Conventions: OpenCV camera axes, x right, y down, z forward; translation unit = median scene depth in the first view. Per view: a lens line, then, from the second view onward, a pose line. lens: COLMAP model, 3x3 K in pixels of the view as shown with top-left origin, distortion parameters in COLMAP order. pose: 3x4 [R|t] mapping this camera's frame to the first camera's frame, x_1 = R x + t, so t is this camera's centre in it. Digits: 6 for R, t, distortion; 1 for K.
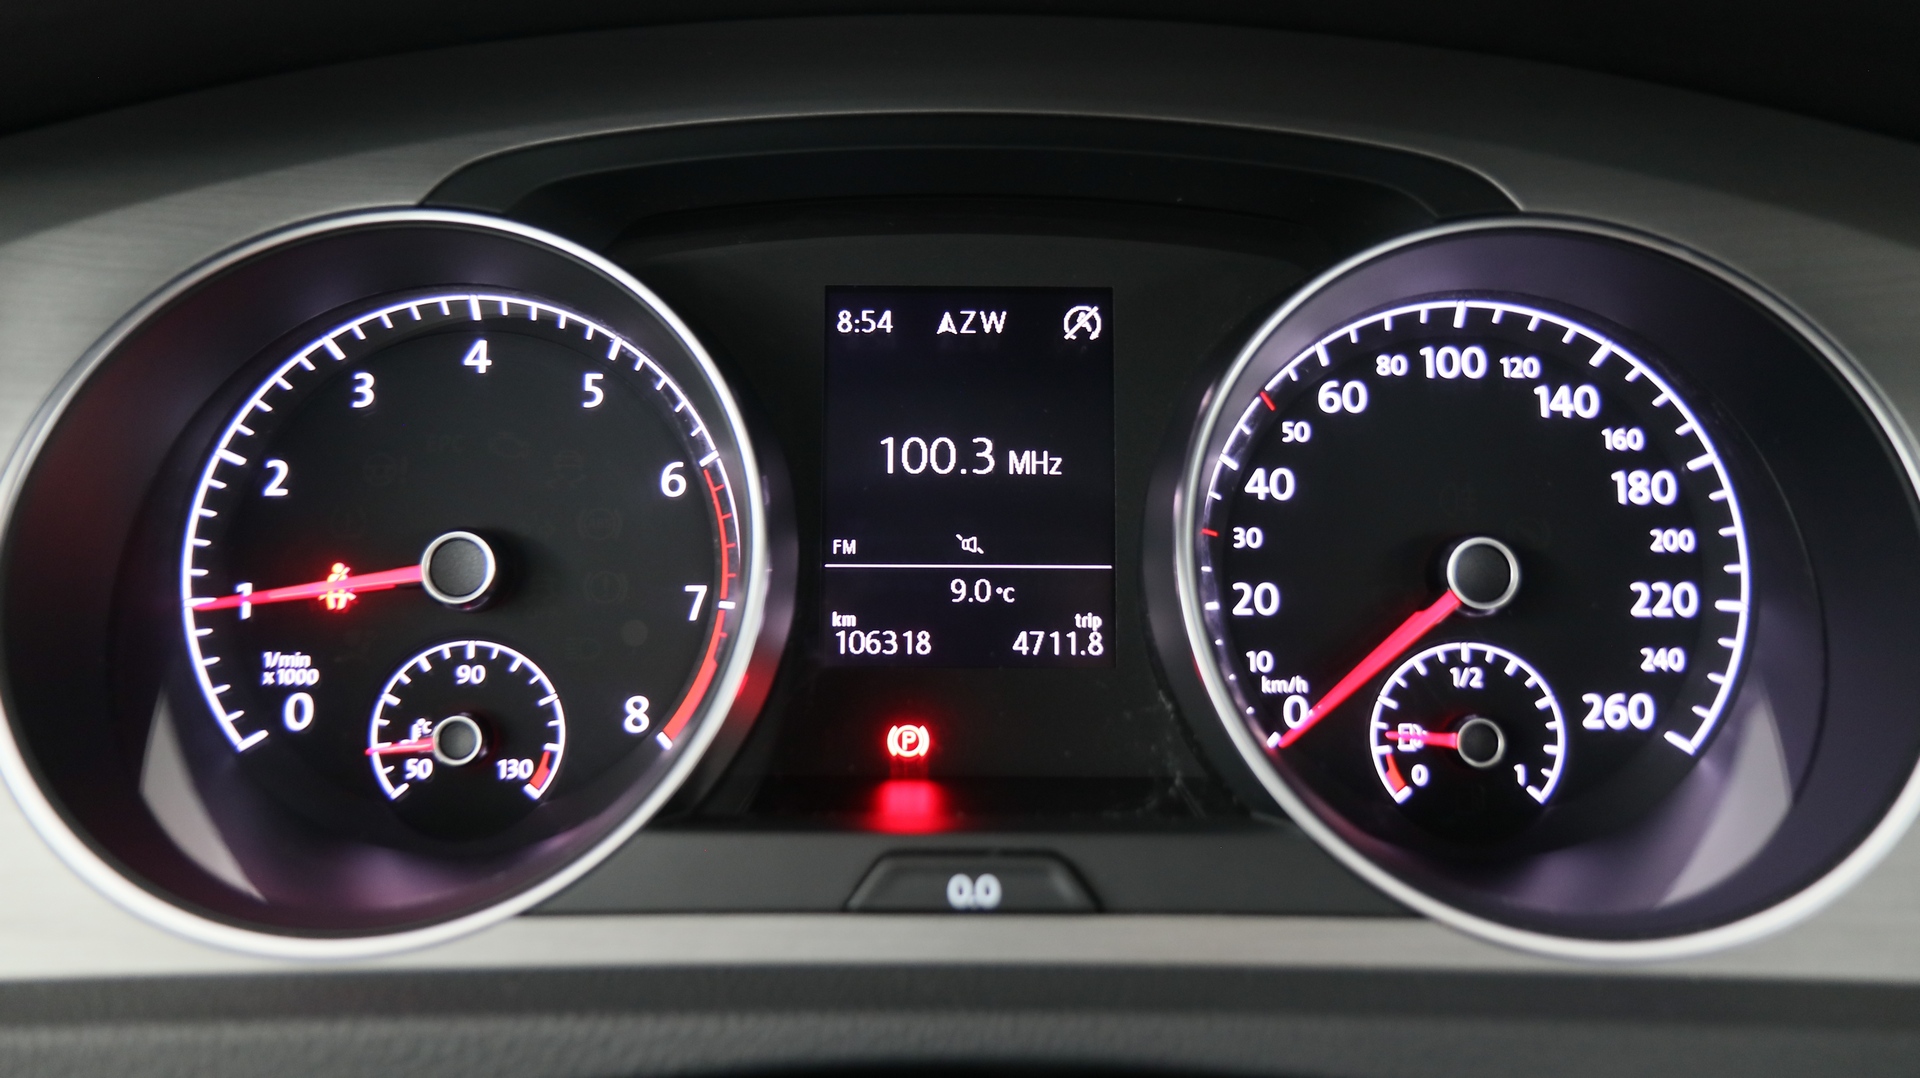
lens RADIAL K [[1578.0, 0, 961.0], [0, 1578.0, 539.4], [0, 0, 1]] dist [0.005886, 0.032342]
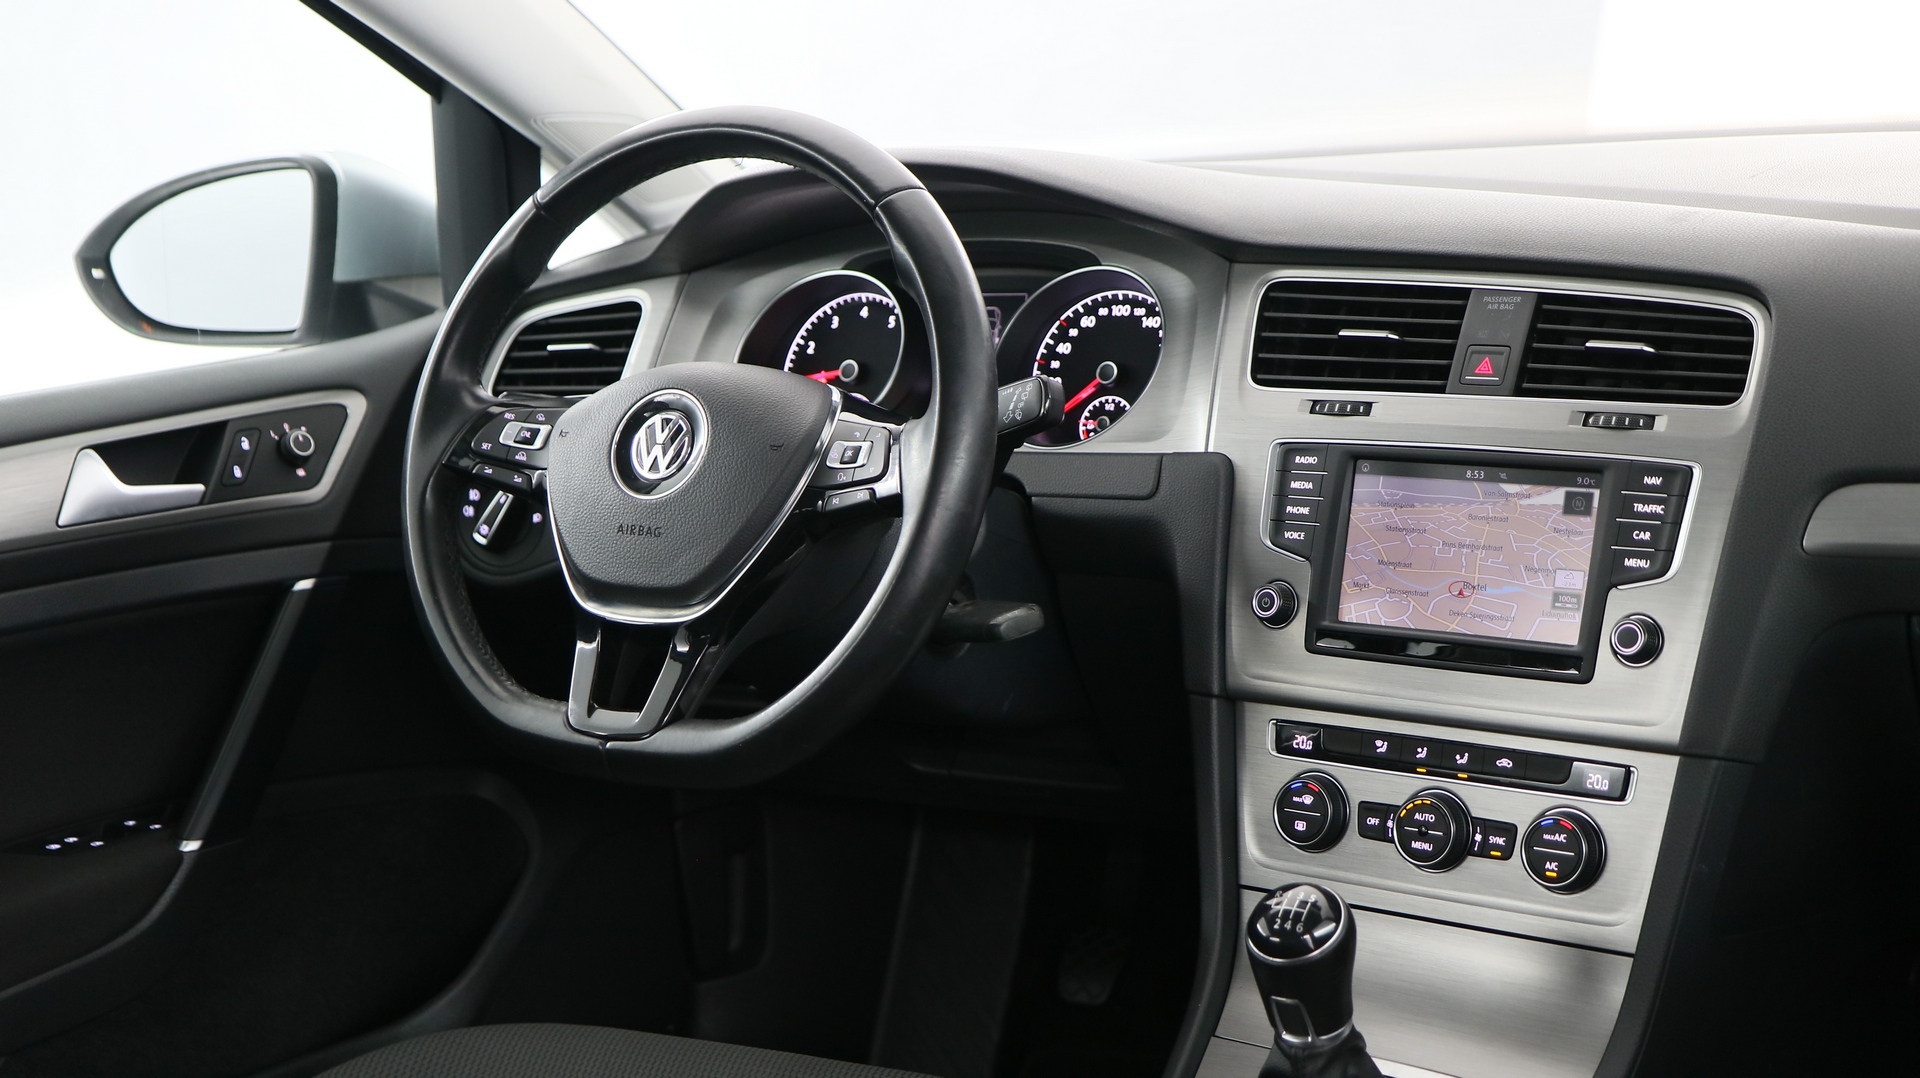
lens RADIAL K [[2929.0, 0, 955.9], [0, 2929.0, 540.6], [0, 0, 1]] dist [0.066523, 0.000000]
pose [[0.844639, 0.029138, -0.534542, 3.237355], [-0.080096, 0.994156, -0.072370, 0.810863], [0.529310, 0.103942, 0.842038, -4.138681]]
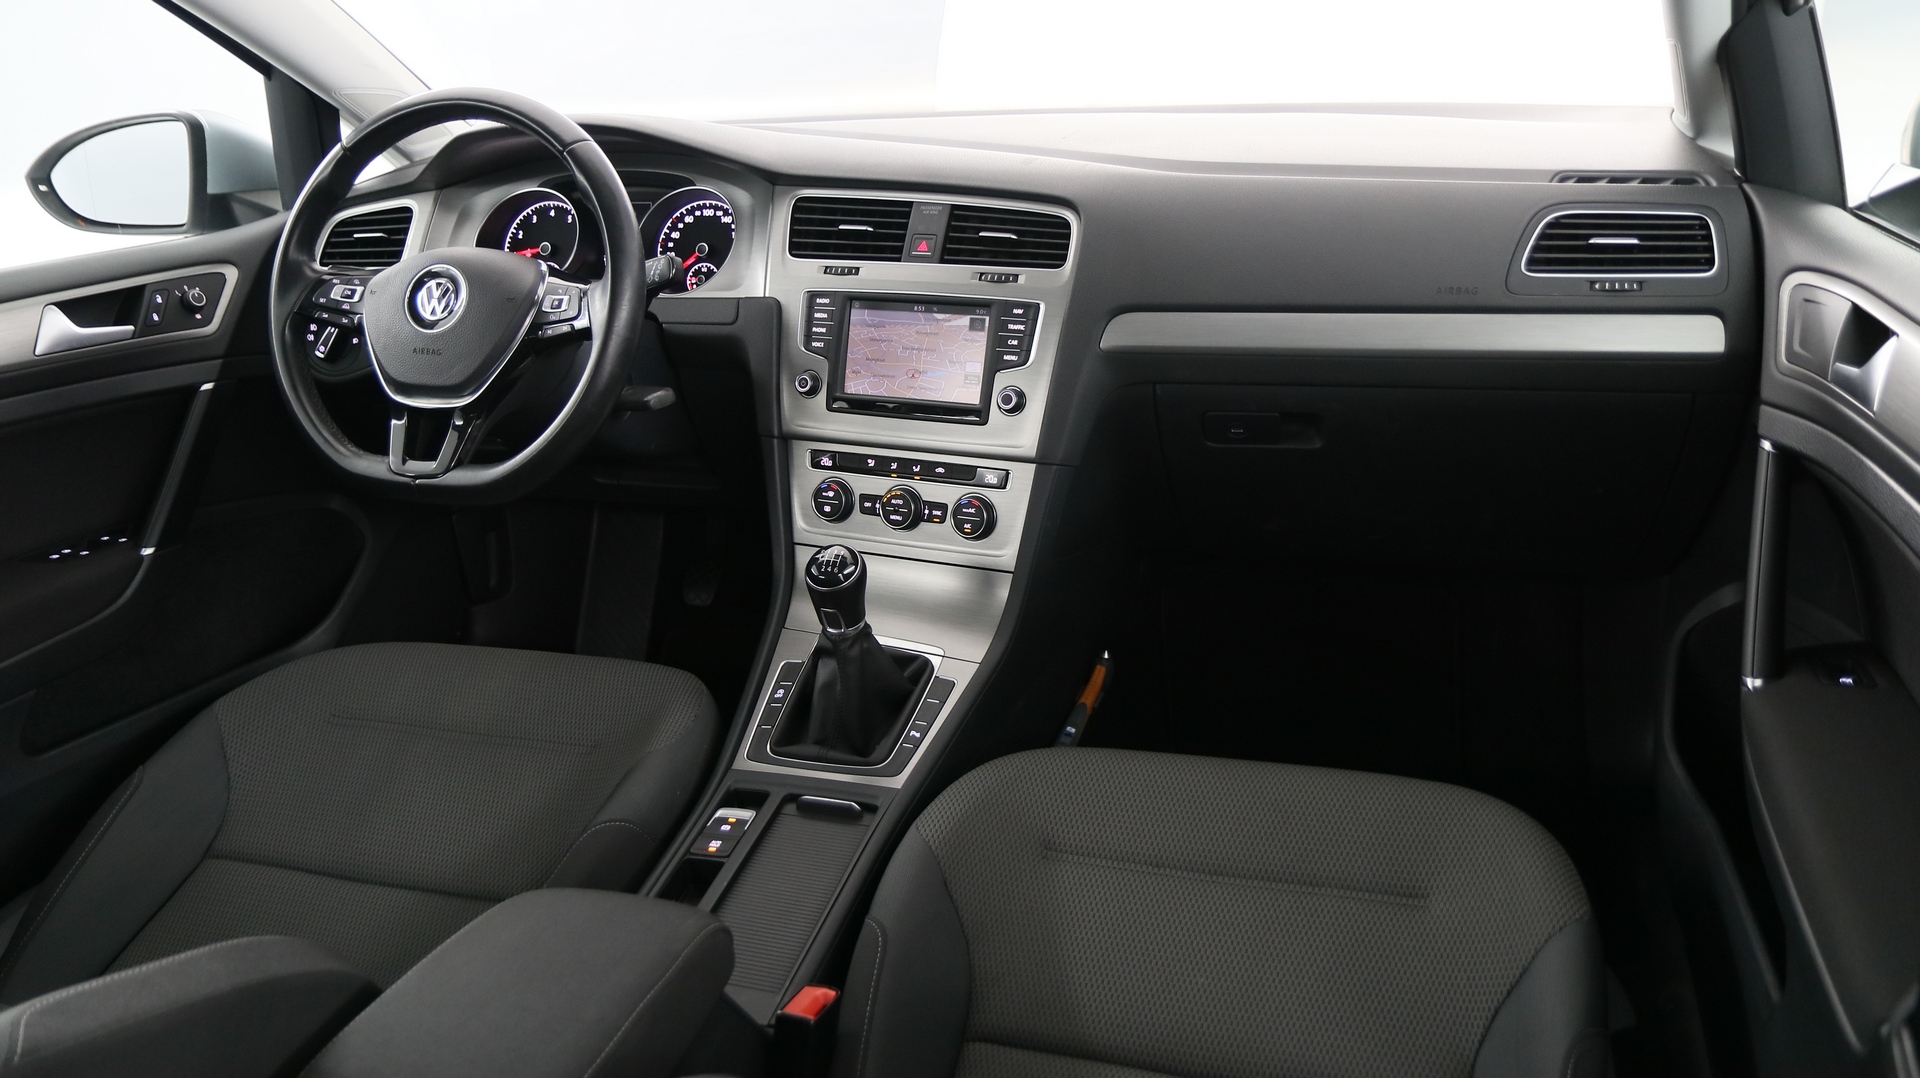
lens RADIAL K [[1578.0, 0, 974.5], [0, 1578.0, 555.5], [0, 0, 1]] dist [0.005886, 0.032342]
pose [[0.947664, 0.056552, -0.314221, 3.005588], [-0.040811, 0.997571, 0.056455, 0.733815], [0.316650, -0.040677, 0.947670, -3.976166]]
